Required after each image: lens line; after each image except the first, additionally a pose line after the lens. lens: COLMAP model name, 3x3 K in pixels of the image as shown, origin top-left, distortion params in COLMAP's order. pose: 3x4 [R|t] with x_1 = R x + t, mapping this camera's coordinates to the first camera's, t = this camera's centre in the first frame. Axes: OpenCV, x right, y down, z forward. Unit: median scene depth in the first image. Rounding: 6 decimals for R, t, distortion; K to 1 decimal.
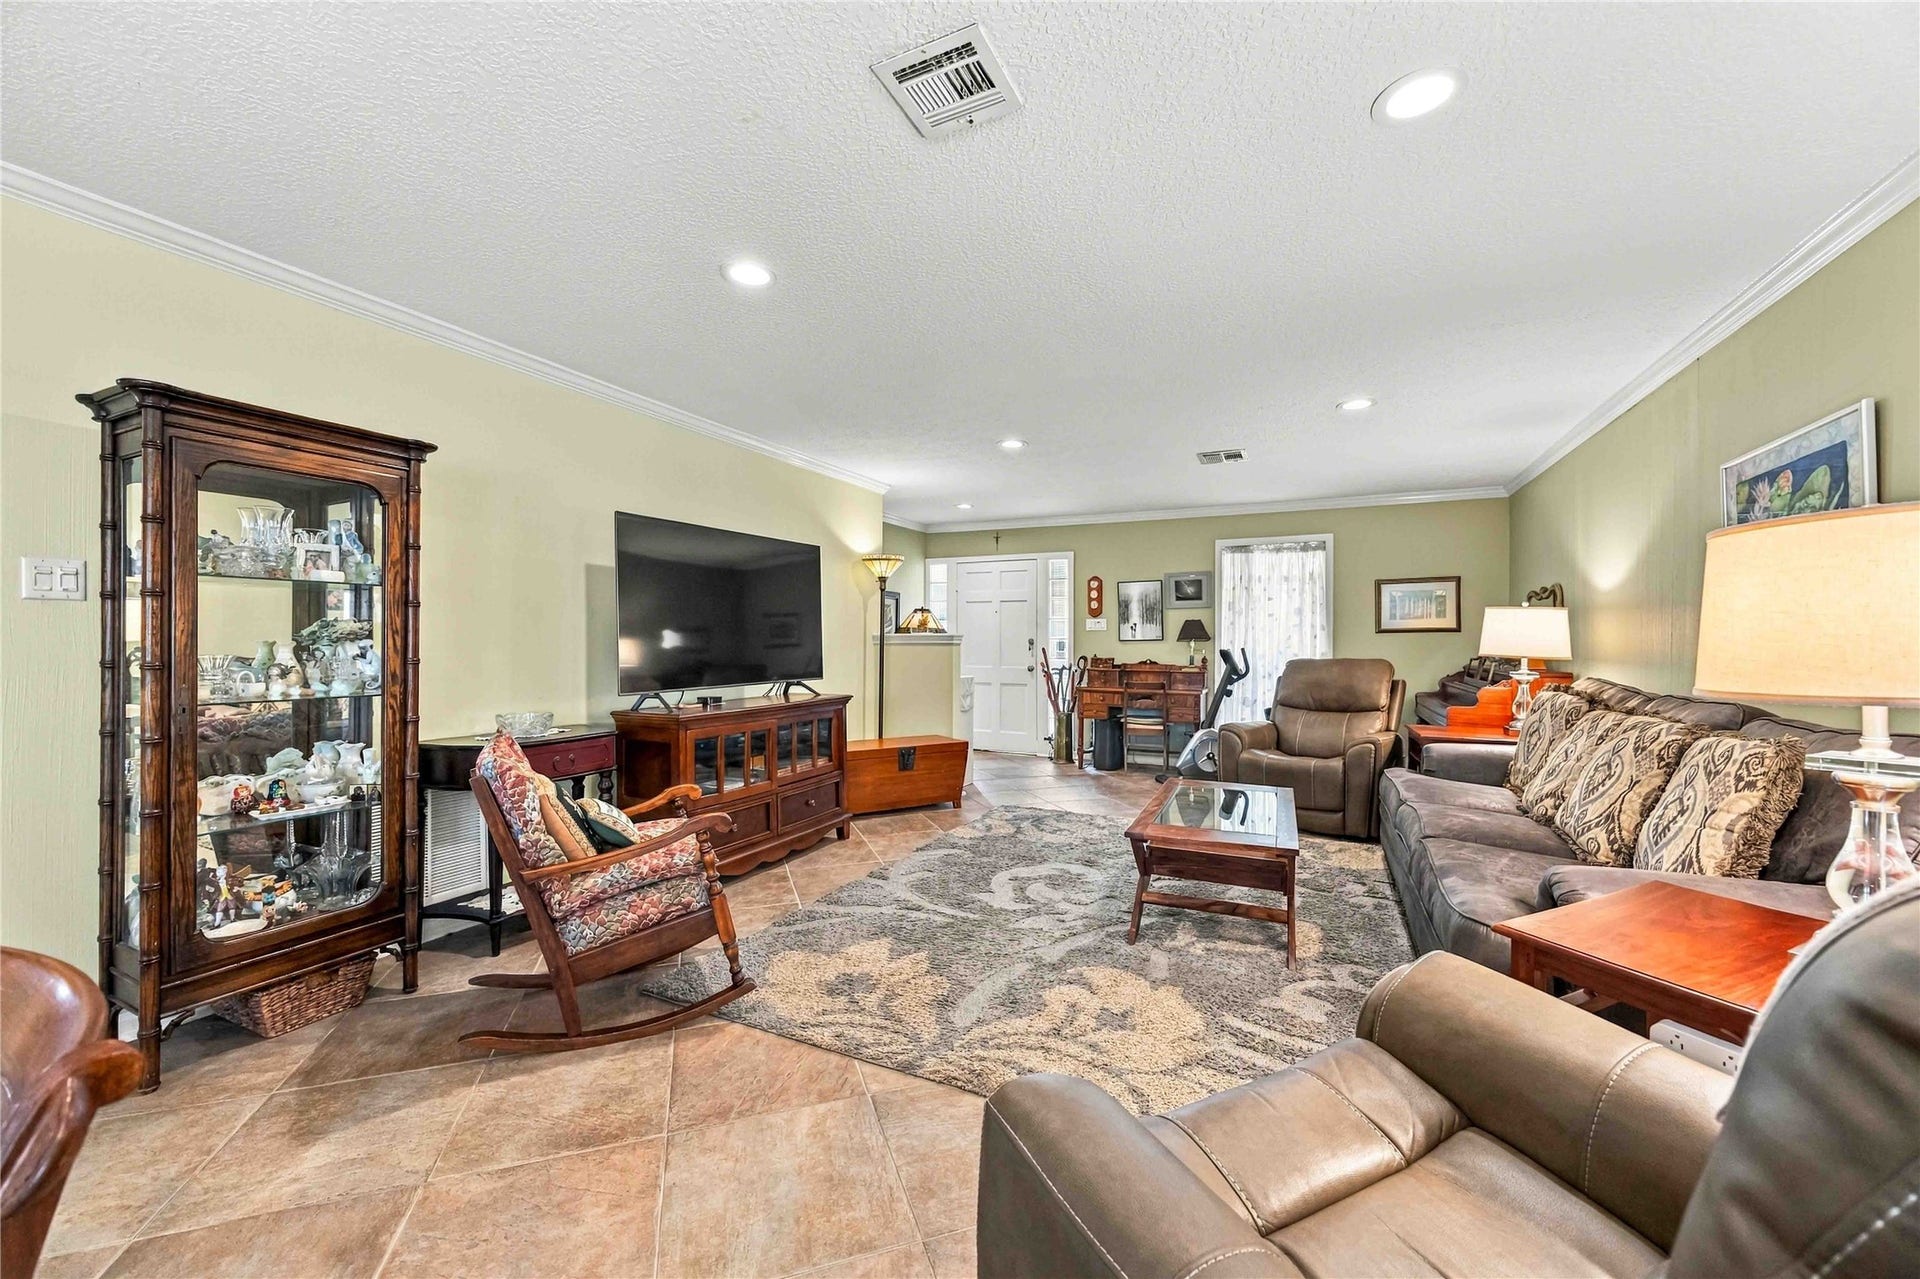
lens RADIAL K [[734.5, 0, 939.1], [0, 734.5, 634.1], [0, 0, 1]] dist [-0.003715, 0.000771]
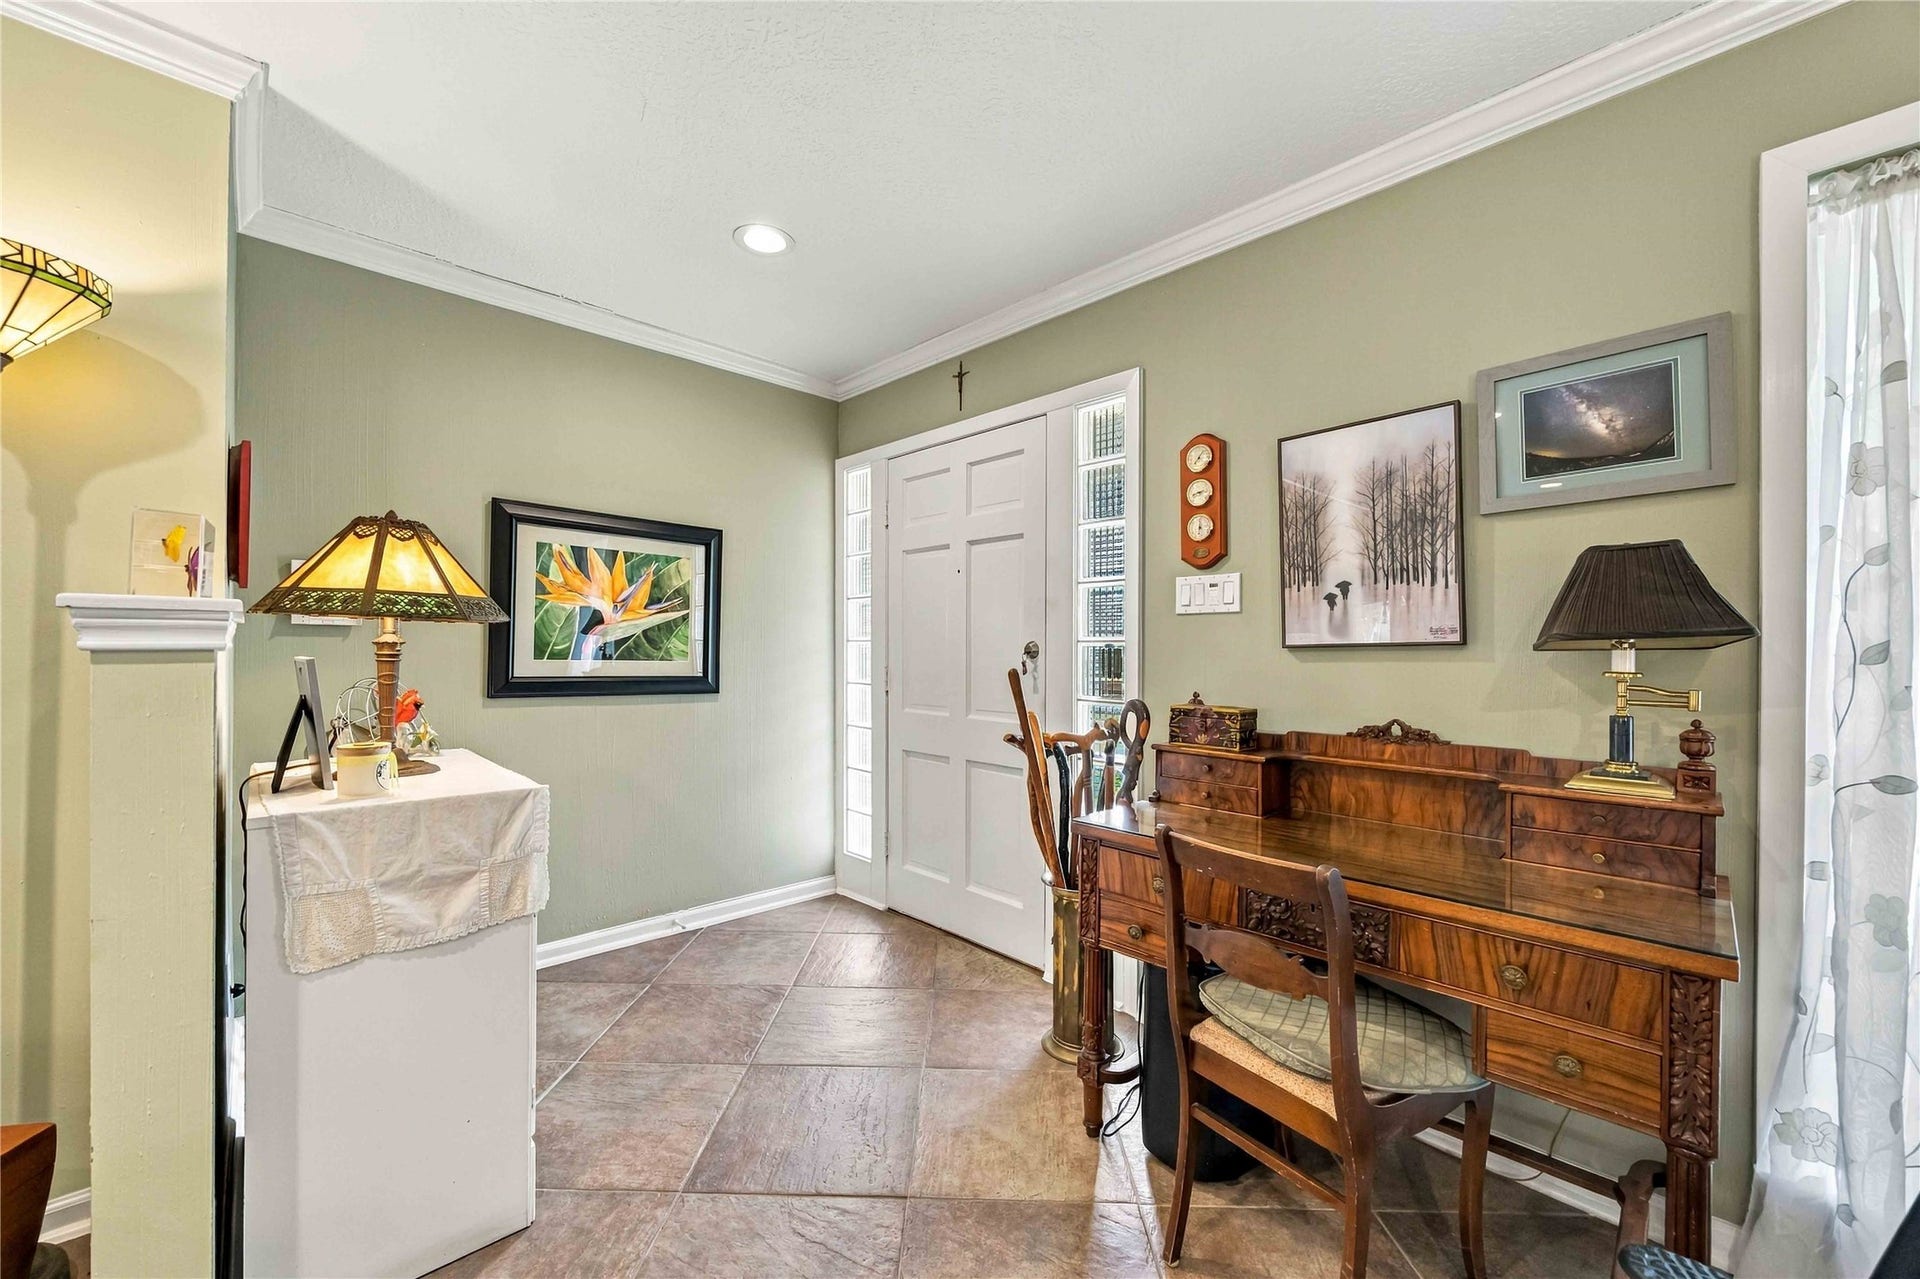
lens RADIAL K [[734.5, 0, 961.7], [0, 734.5, 639.0], [0, 0, 1]] dist [-0.003715, 0.000771]
pose [[0.947236, 0.001629, -0.320533, 0.219387], [-0.005174, 0.999935, -0.010206, 0.009270], [0.320496, 0.011326, 0.947182, 0.700627]]
